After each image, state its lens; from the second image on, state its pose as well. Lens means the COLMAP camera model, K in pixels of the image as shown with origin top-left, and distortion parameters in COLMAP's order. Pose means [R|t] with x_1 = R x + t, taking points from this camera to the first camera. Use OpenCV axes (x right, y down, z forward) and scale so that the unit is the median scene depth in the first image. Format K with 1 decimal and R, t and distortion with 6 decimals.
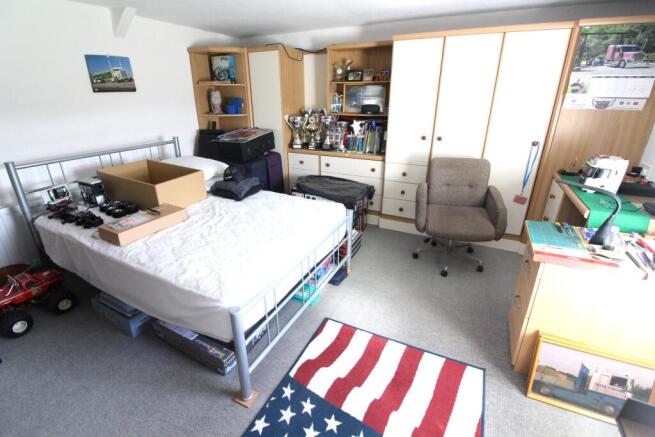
lens RADIAL K [[304.2, 0, 322.8], [0, 304.2, 217.6], [0, 0, 1]] dist [-0.009497, -0.008187]
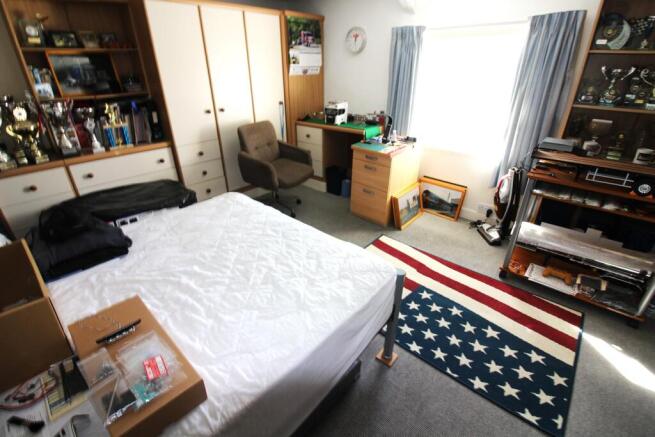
lens RADIAL K [[304.2, 0, 324.0], [0, 304.2, 216.9], [0, 0, 1]] dist [-0.009497, -0.008187]
pose [[0.251162, -0.426153, 0.869087, -0.731665], [0.368342, 0.872395, 0.321326, -0.184090], [-0.895121, 0.239416, 0.376082, 0.488496]]
